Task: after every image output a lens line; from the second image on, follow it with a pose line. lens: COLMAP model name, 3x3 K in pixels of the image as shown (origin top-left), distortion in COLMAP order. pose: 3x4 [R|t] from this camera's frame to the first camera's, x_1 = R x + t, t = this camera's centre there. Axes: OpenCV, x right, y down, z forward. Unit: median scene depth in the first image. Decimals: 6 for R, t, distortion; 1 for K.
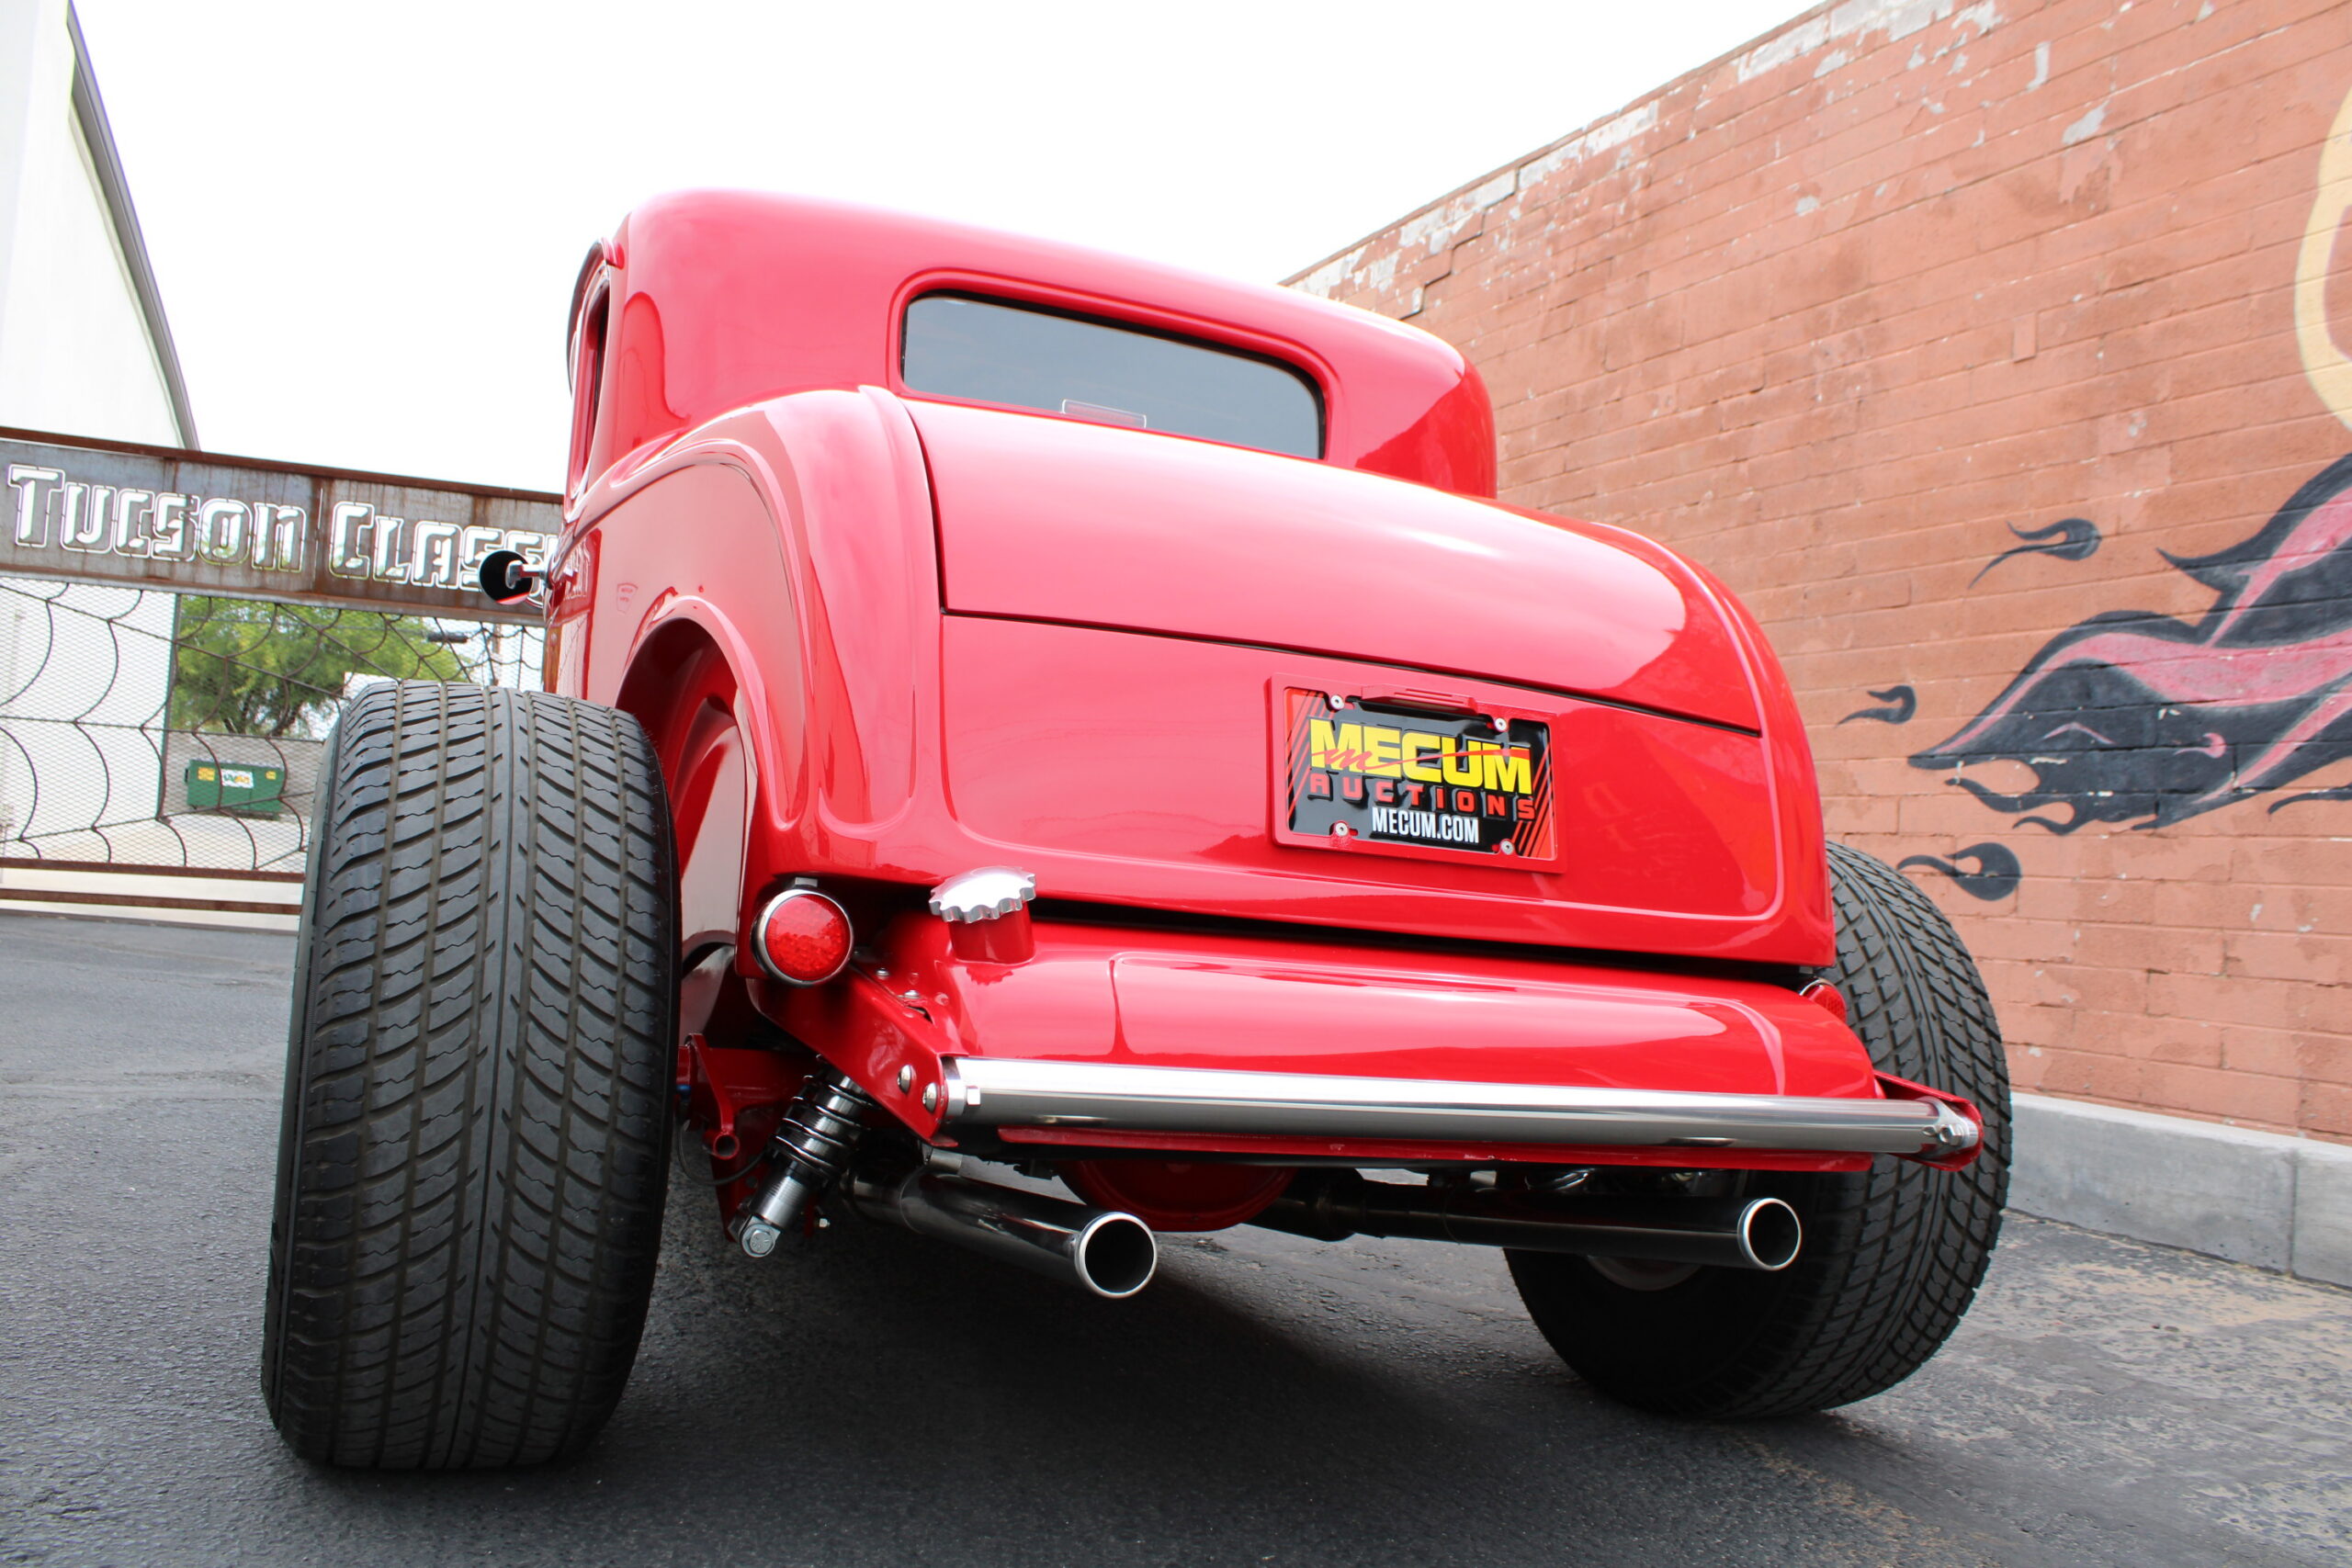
lens RADIAL K [[1964.7, 0, 1176.0], [0, 1964.7, 784.0], [0, 0, 1]] dist [-0.160609, 0.139772]
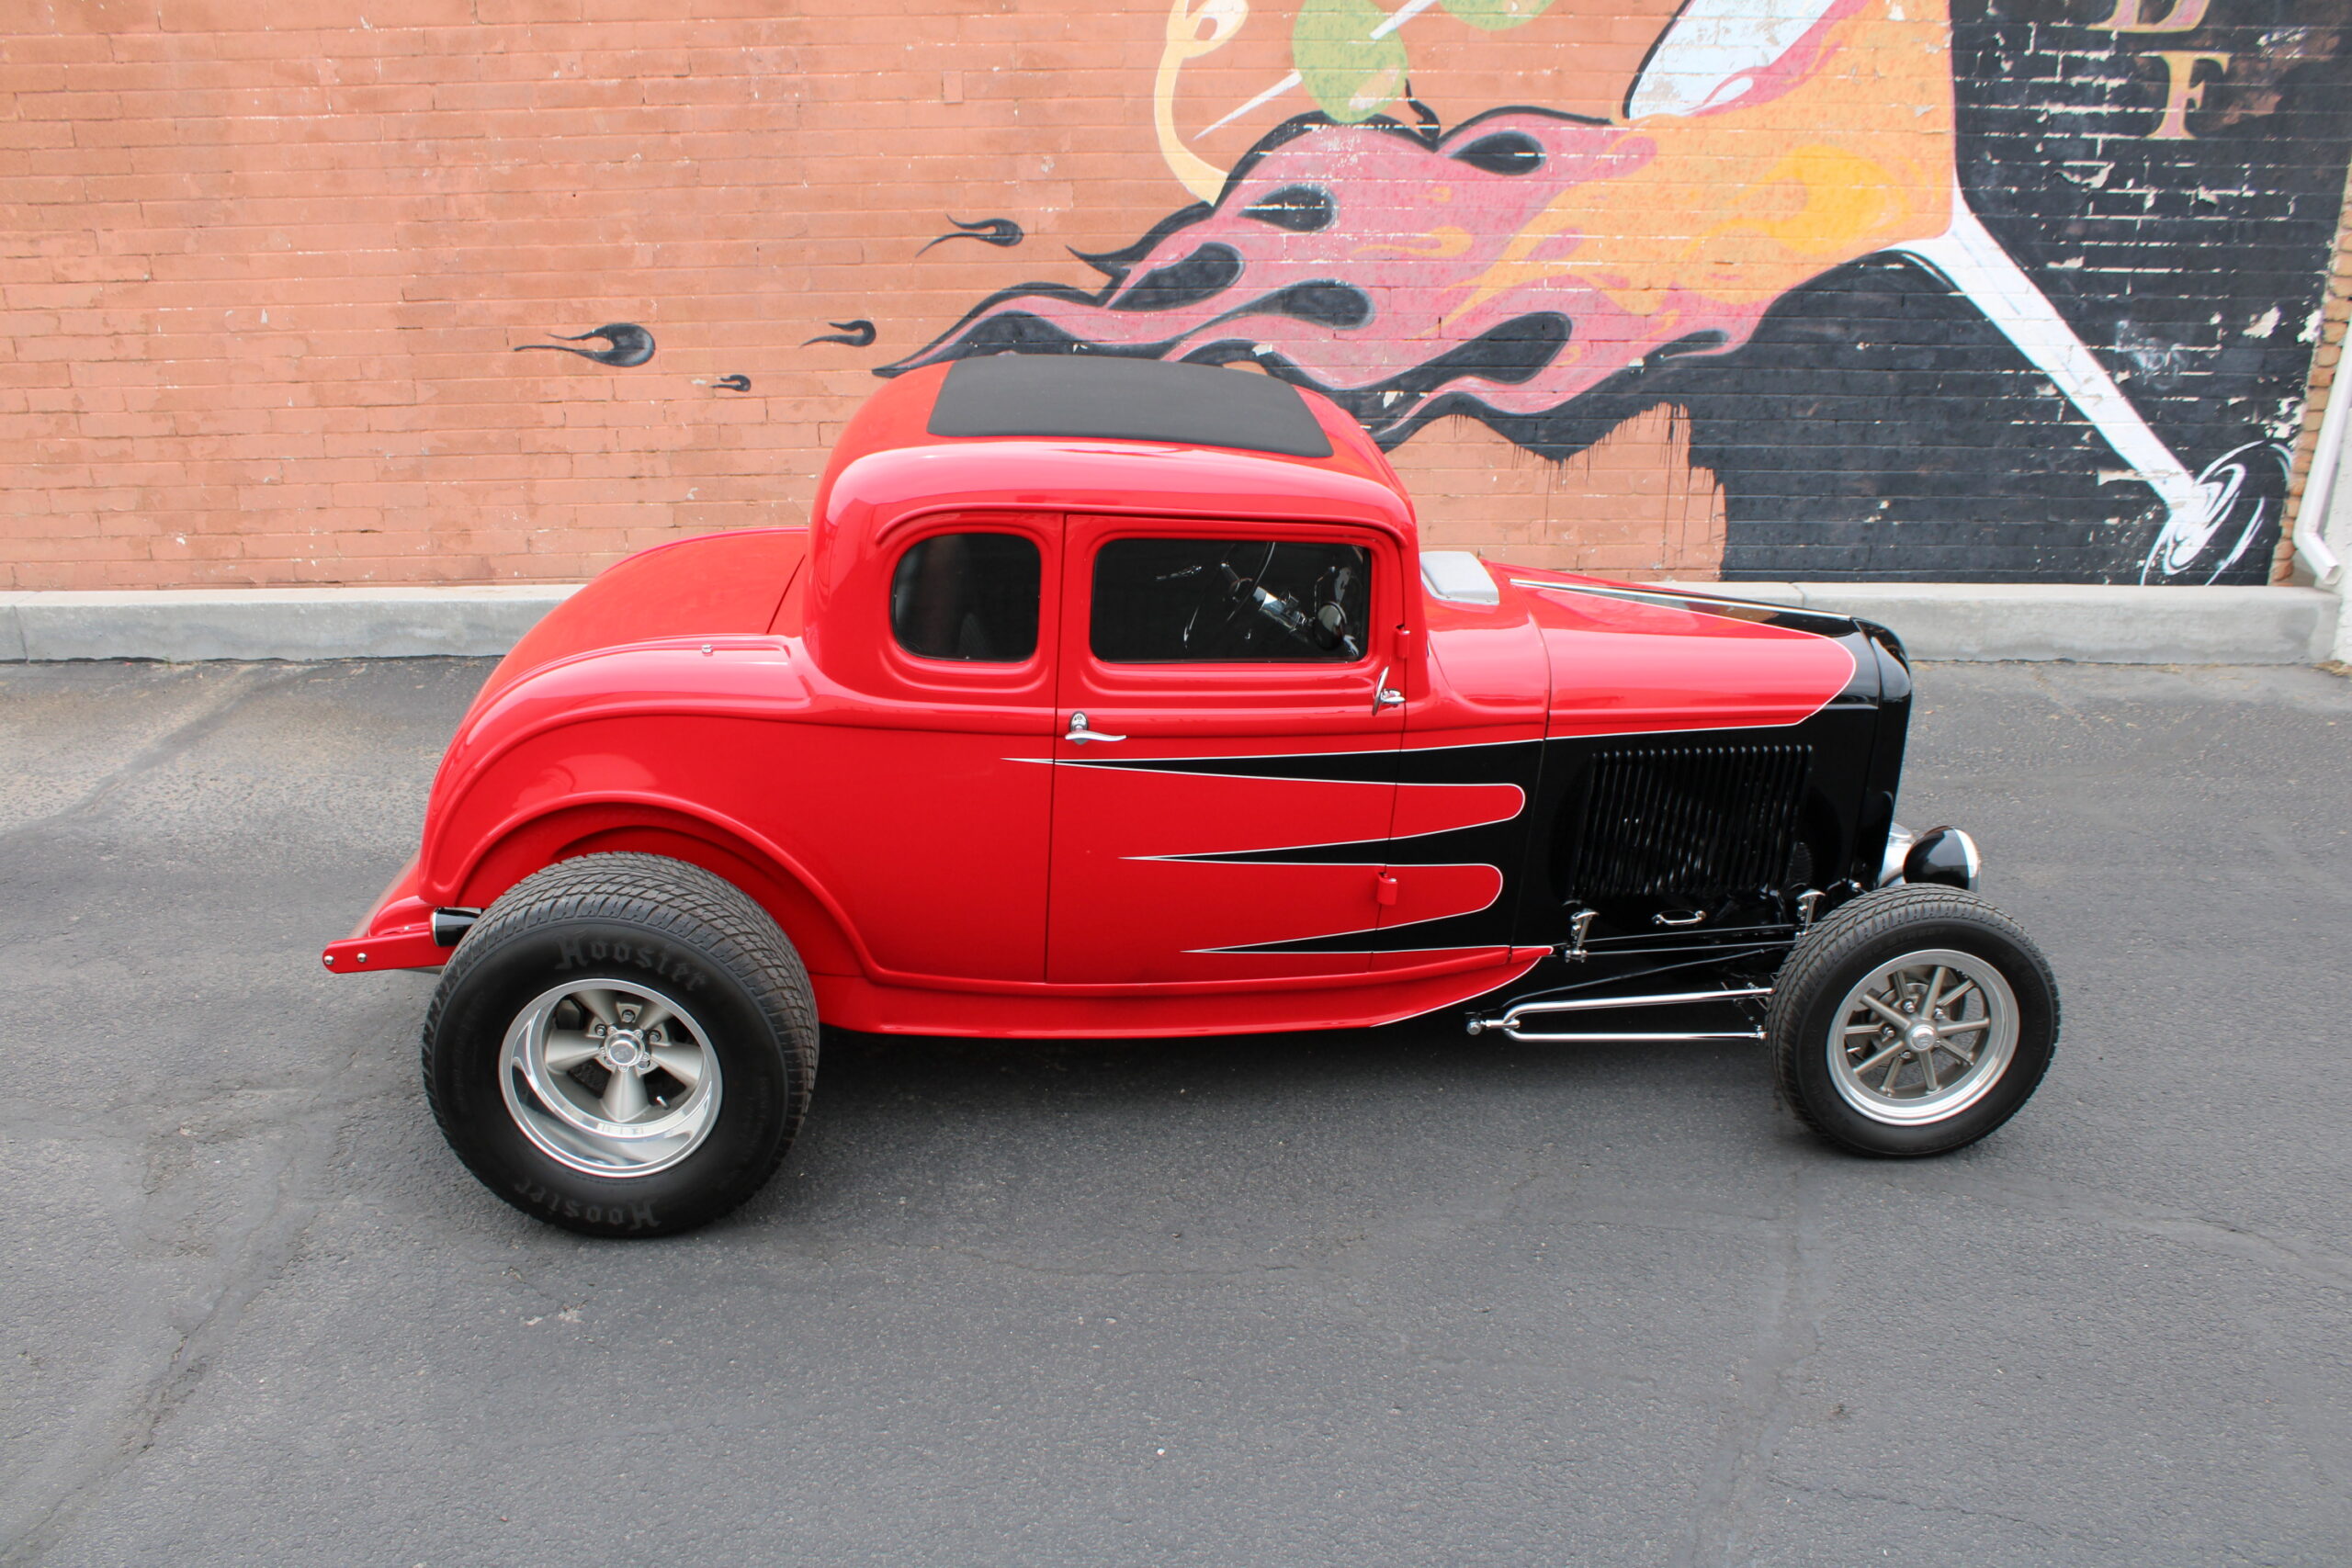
lens RADIAL K [[1974.3, 0, 1152.0], [0, 1974.3, 806.4], [0, 0, 1]] dist [-0.168463, 0.149025]
pose [[0.415569, -0.397803, 0.817958, -0.976346], [-0.012211, 0.896767, 0.442335, -0.416004], [-0.909480, -0.193809, 0.367811, 0.209699]]
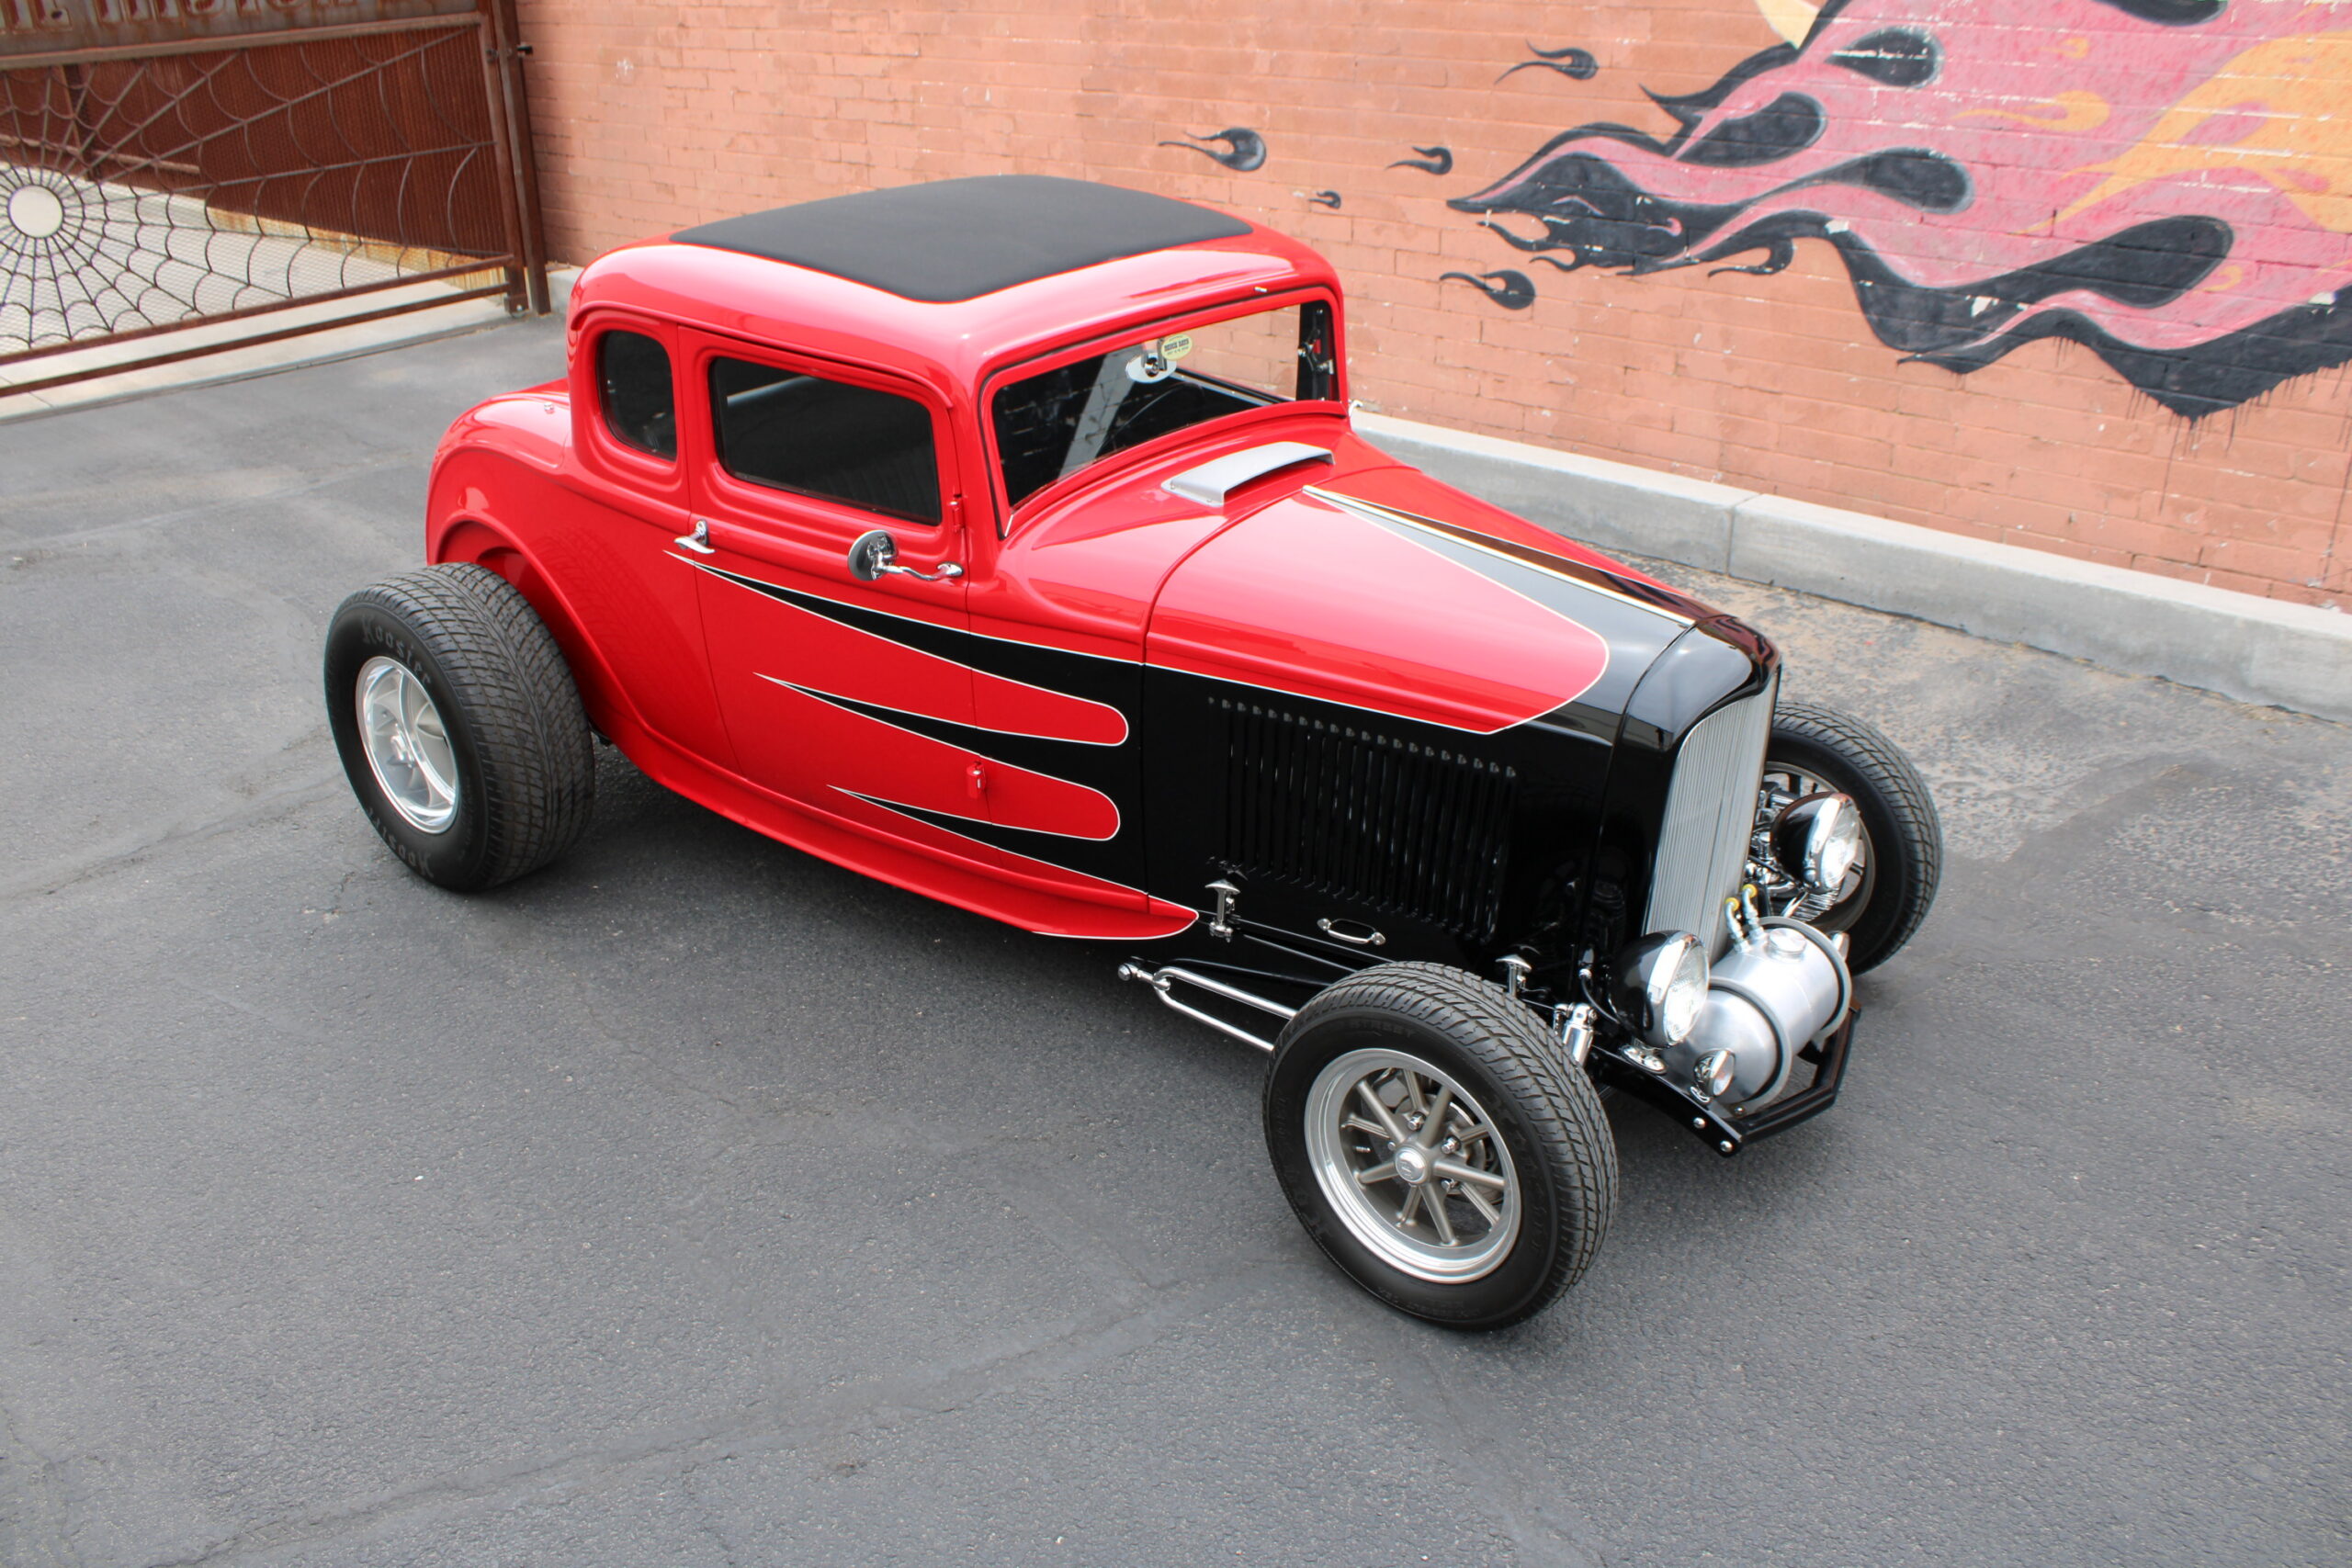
lens RADIAL K [[1956.1, 0, 1152.4], [0, 1956.1, 789.7], [0, 0, 1]] dist [-0.165647, 0.142116]
pose [[0.910843, -0.250762, 0.327847, -0.419849], [0.061734, 0.868124, 0.492494, -0.378700], [-0.408110, -0.428346, 0.806205, -0.247356]]
